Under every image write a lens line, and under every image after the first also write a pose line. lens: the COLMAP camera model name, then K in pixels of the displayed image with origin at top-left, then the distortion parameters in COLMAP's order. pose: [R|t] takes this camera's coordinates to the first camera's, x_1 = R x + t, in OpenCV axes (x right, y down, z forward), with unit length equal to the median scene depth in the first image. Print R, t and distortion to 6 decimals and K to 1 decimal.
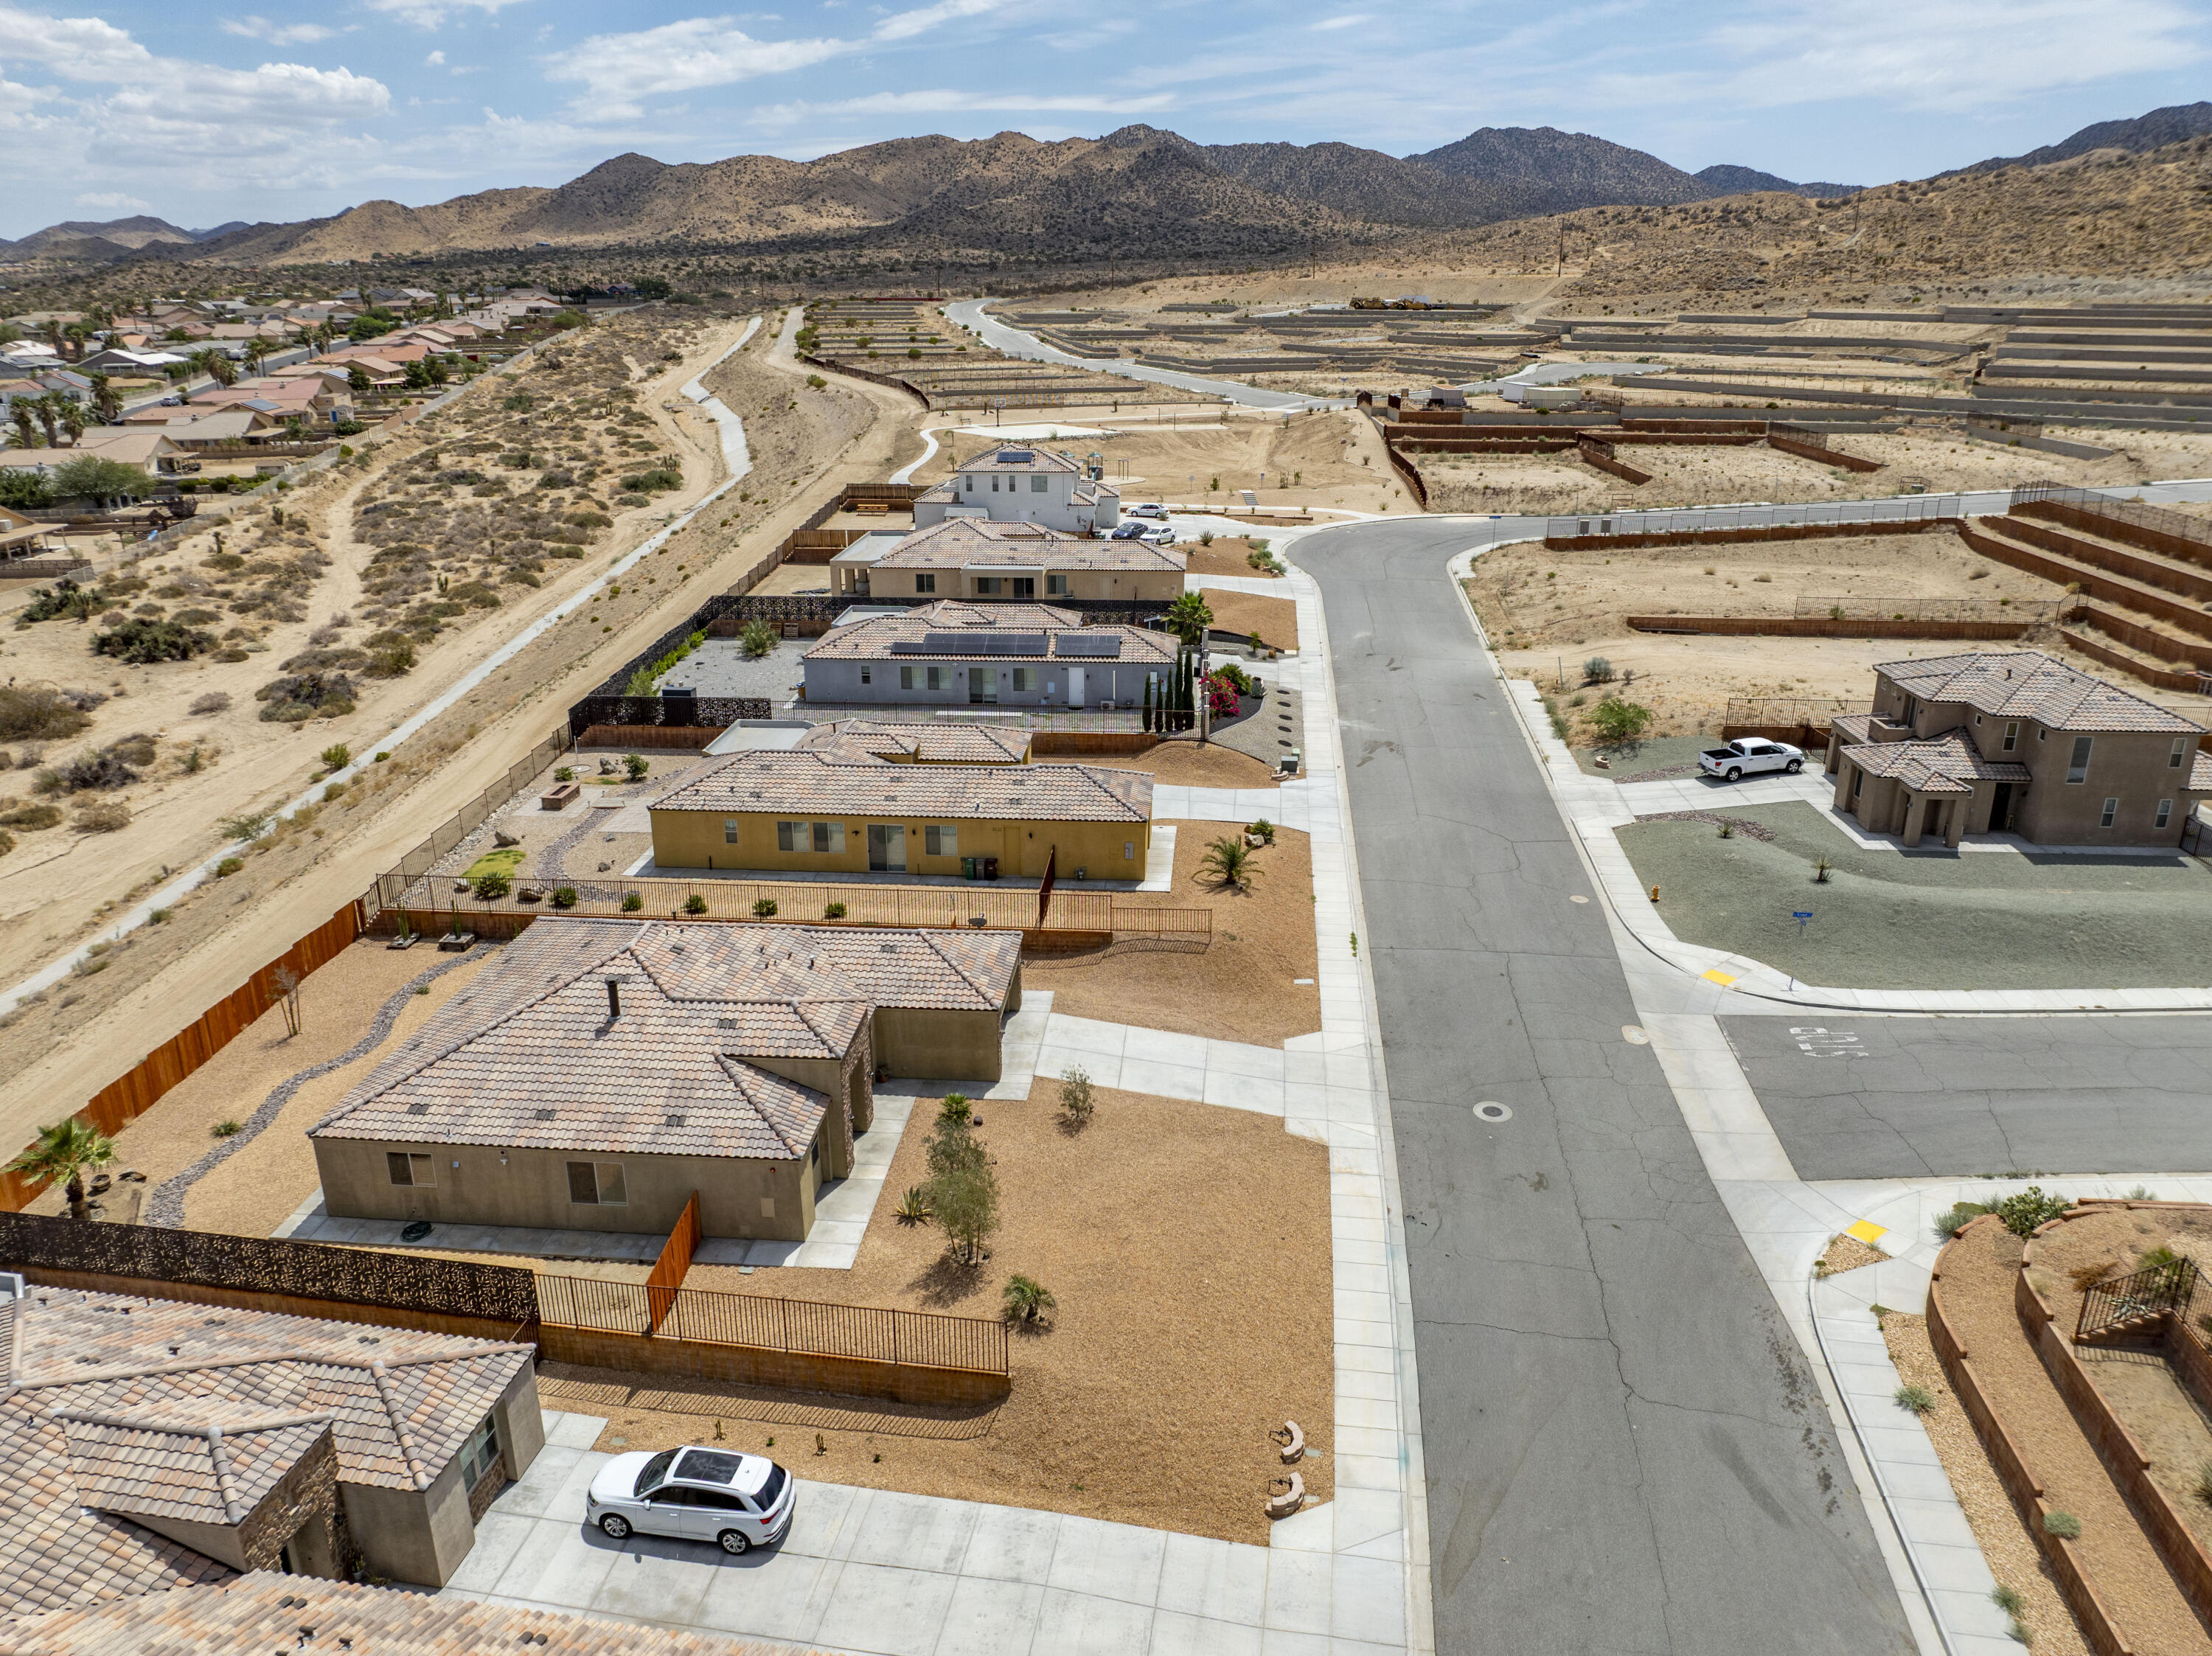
lens RADIAL K [[1558.5, 0, 1104.3], [0, 1558.5, 814.0], [0, 0, 1]] dist [-0.040389, 0.007421]
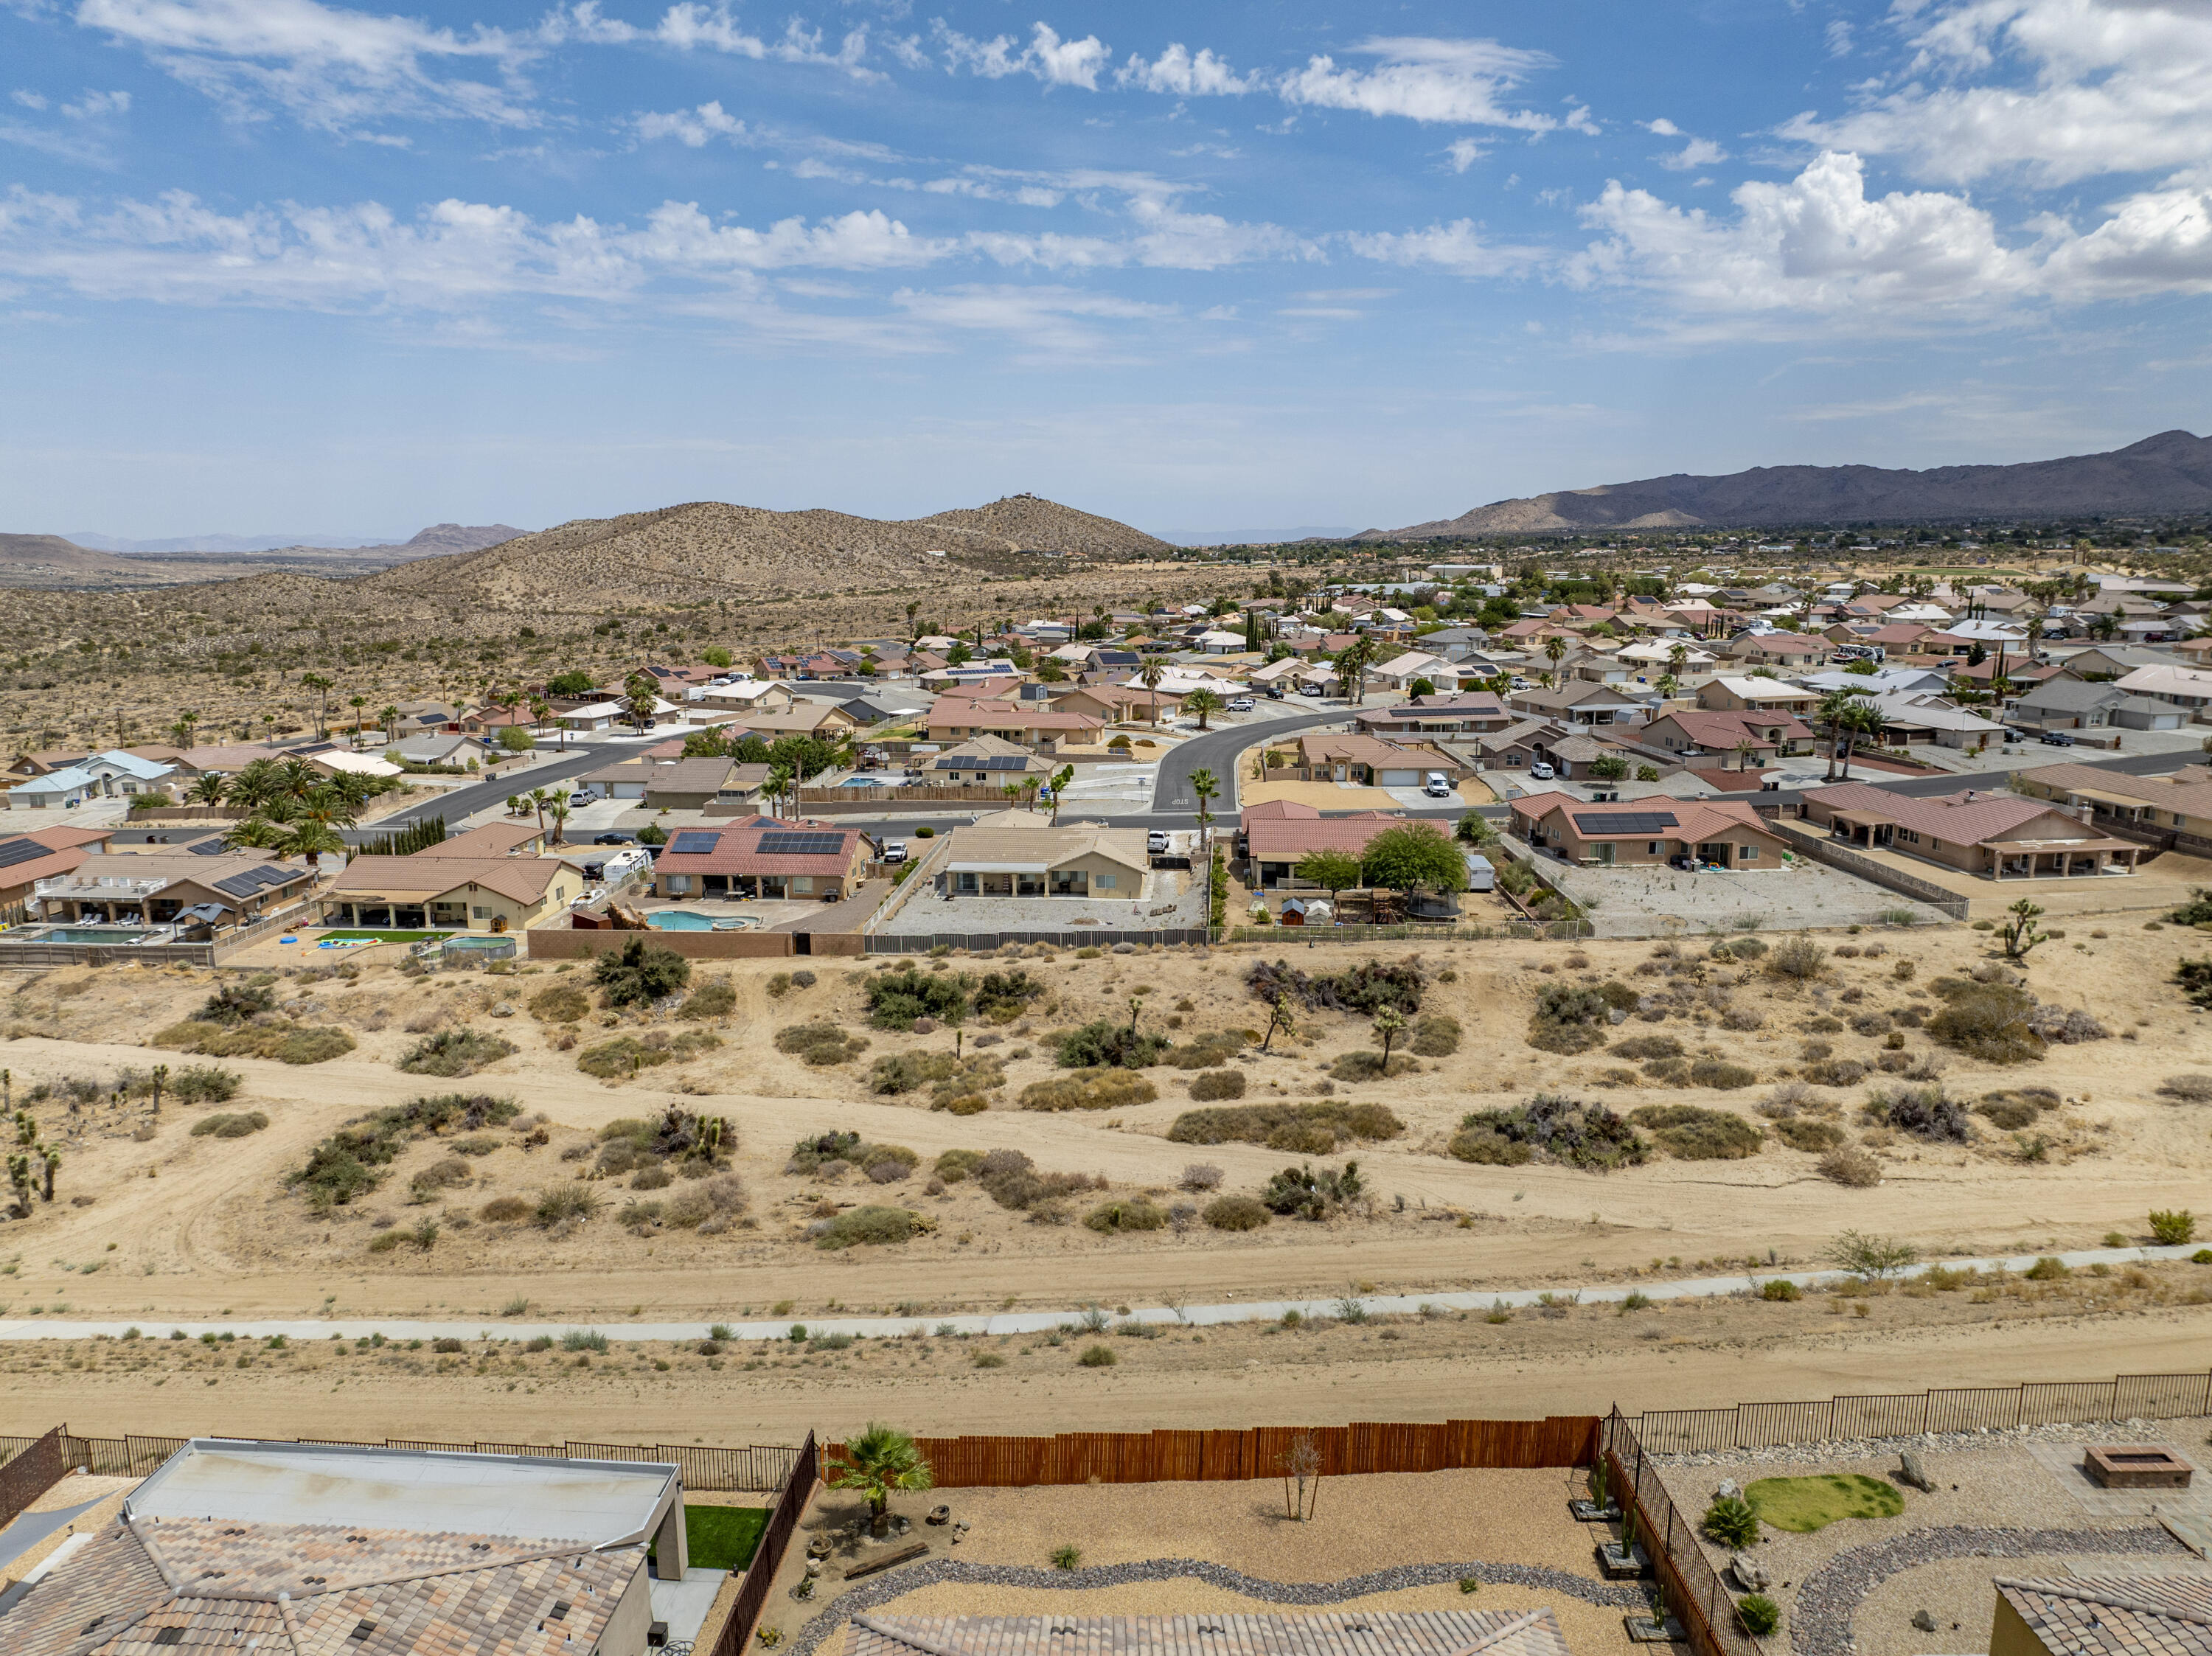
lens RADIAL K [[1558.5, 0, 1103.5], [0, 1558.5, 833.4], [0, 0, 1]] dist [-0.040389, 0.007421]
pose [[0.082858, 0.194643, -0.977368, 0.107417], [-0.317357, 0.934836, 0.159269, -0.187565], [0.944679, 0.296978, 0.139230, 0.485799]]
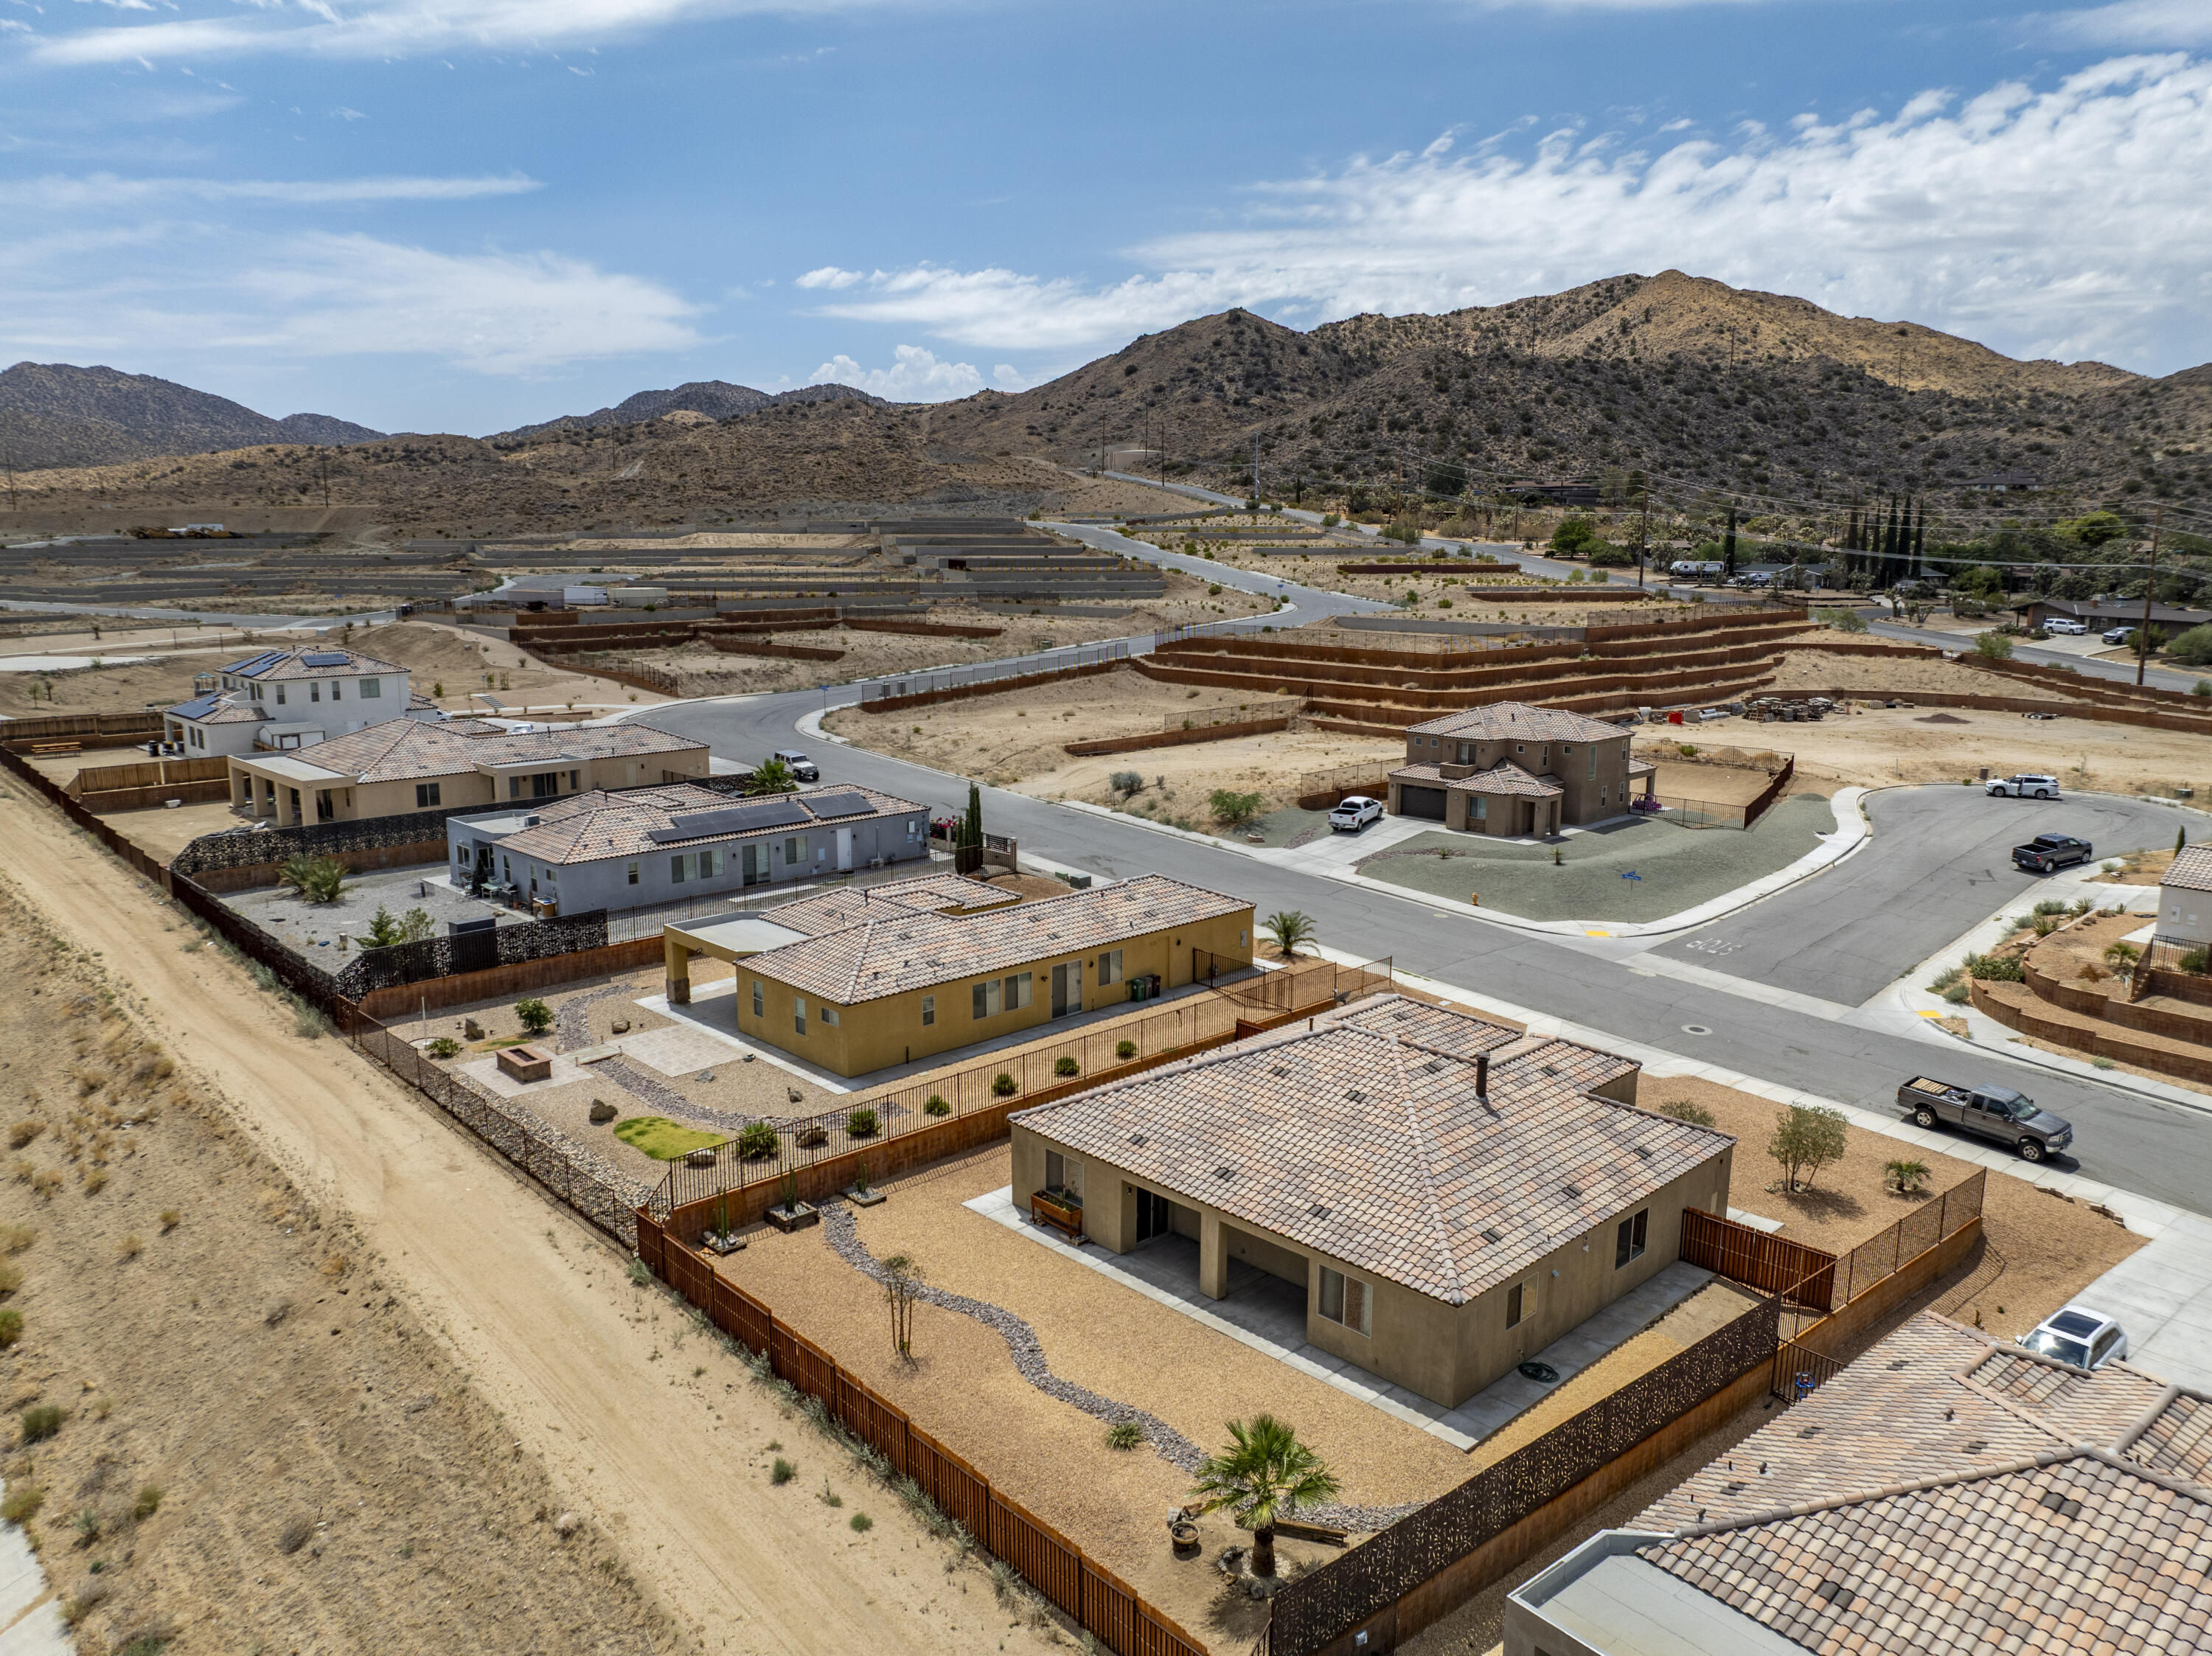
lens RADIAL K [[1558.5, 0, 1101.5], [0, 1558.5, 820.1], [0, 0, 1]] dist [-0.040389, 0.007421]
pose [[0.670496, -0.131676, 0.730134, -0.655768], [0.236535, 0.970708, -0.042153, -0.026150], [-0.703197, 0.200966, 0.682002, 0.287771]]
